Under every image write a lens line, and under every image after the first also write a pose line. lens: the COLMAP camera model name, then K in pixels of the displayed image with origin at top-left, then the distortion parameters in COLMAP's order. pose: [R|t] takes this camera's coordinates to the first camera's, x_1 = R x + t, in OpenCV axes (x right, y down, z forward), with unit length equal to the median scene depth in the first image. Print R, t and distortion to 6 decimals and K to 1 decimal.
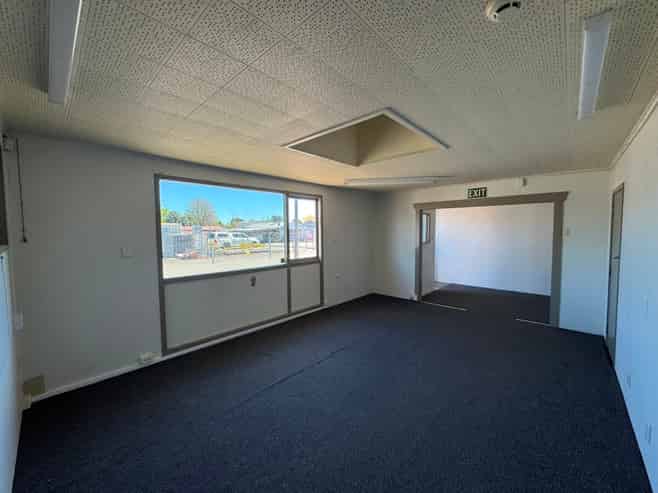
lens RADIAL K [[262.0, 0, 335.1], [0, 262.0, 246.9], [0, 0, 1]] dist [0.003012, 0.000107]
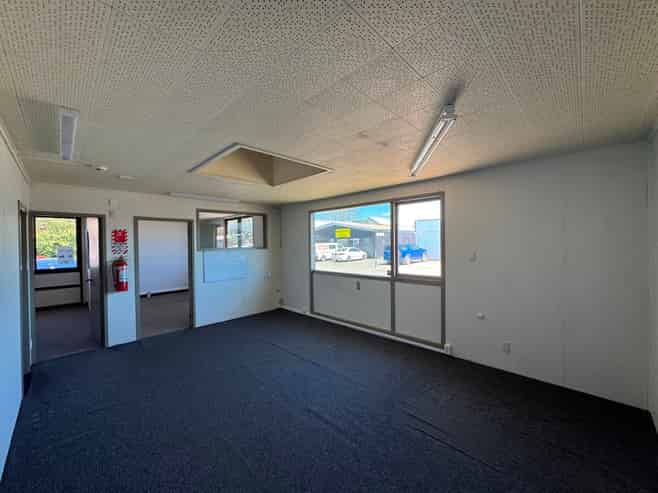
lens RADIAL K [[262.0, 0, 332.6], [0, 262.0, 246.2], [0, 0, 1]] dist [0.003012, 0.000107]
pose [[-0.042039, 0.023944, -0.998829, 0.752861], [-0.044710, 0.998666, 0.025822, -0.060119], [0.998115, 0.045743, -0.040913, 0.832873]]
